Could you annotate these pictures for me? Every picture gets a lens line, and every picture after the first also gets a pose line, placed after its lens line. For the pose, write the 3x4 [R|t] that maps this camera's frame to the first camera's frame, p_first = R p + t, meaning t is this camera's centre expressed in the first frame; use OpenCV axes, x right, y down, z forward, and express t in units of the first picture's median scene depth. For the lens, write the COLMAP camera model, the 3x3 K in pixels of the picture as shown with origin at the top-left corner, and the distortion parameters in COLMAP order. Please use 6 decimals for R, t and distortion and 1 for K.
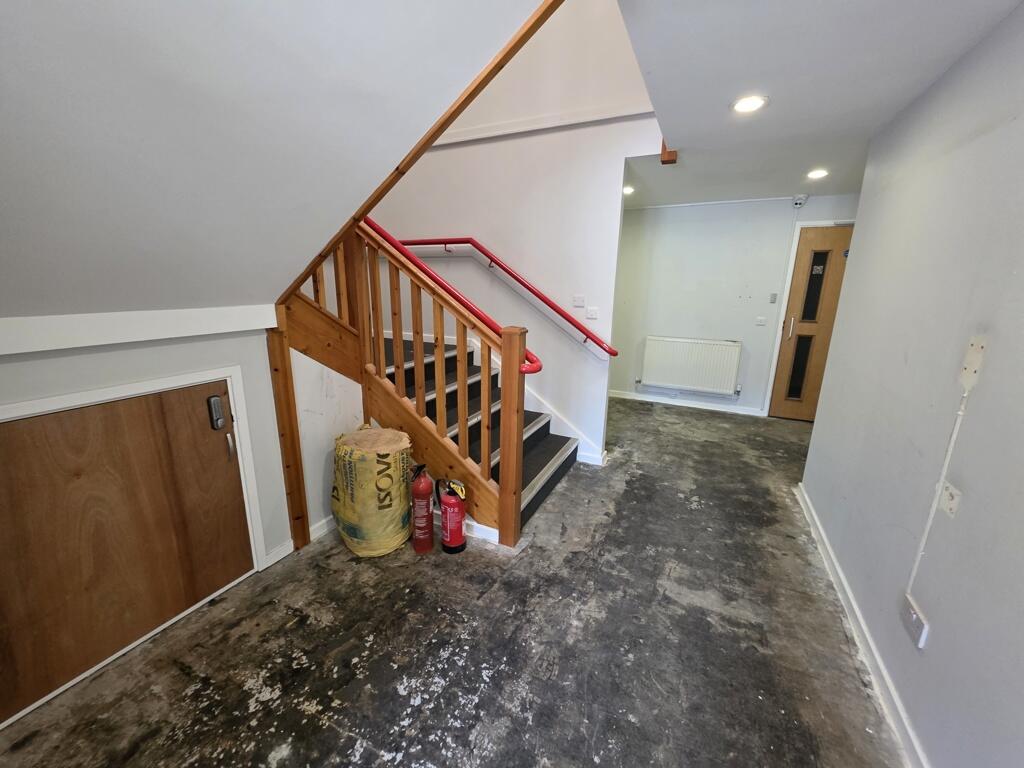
lens RADIAL K [[410.0, 0, 512.0], [0, 410.0, 384.0], [0, 0, 1]] dist [0.000040, -0.000388]
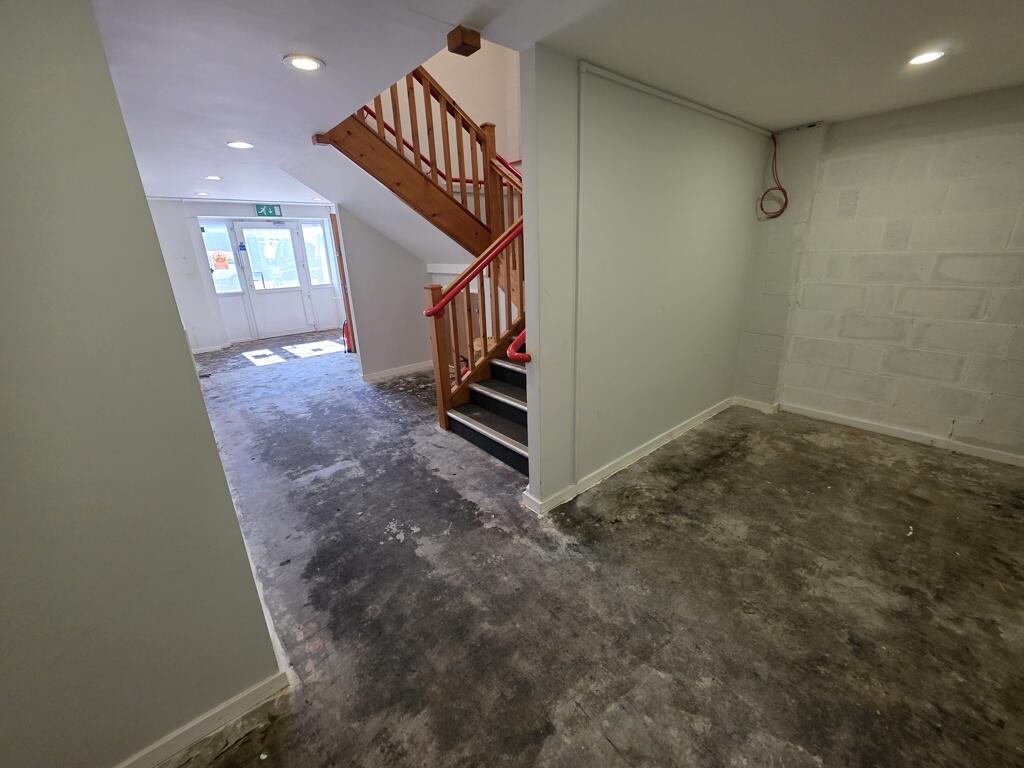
lens RADIAL K [[410.0, 0, 512.0], [0, 410.0, 384.0], [0, 0, 1]] dist [0.000040, -0.000388]
pose [[-0.417121, 0.287923, -0.862038, 1.089885], [-0.198689, 0.896661, 0.395629, -0.388785], [0.886867, 0.336303, -0.316809, 1.532246]]
